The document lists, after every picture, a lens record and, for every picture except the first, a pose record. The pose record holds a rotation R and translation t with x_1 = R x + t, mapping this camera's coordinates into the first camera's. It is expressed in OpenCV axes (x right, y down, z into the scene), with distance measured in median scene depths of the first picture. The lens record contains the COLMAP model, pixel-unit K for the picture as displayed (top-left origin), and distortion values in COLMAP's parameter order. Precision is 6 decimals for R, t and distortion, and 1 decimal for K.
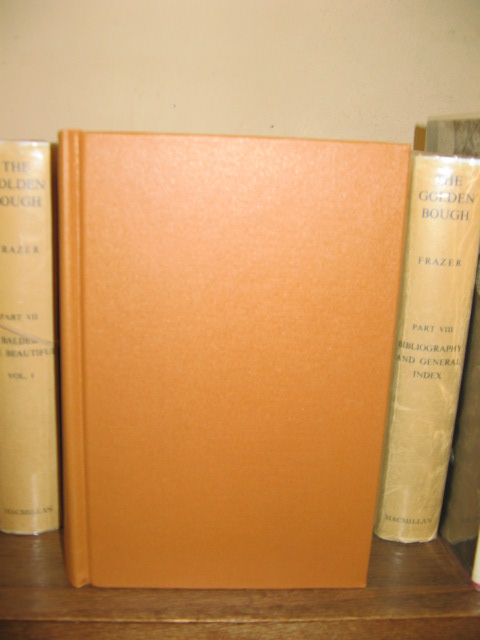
lens RADIAL K [[654.4, 0, 215.8], [0, 654.4, 334.7], [0, 0, 1]] dist [-0.198772, 0.206420]
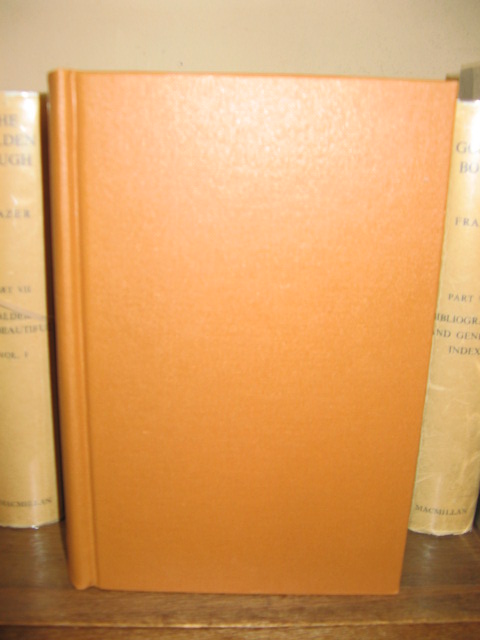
lens RADIAL K [[654.4, 0, 215.8], [0, 654.4, 334.7], [0, 0, 1]] dist [-0.198772, 0.206420]
pose [[0.999750, -0.007711, -0.020994, 0.001626], [0.008334, 0.999523, 0.029725, 0.011785], [0.020755, -0.029893, 0.999338, 0.109061]]
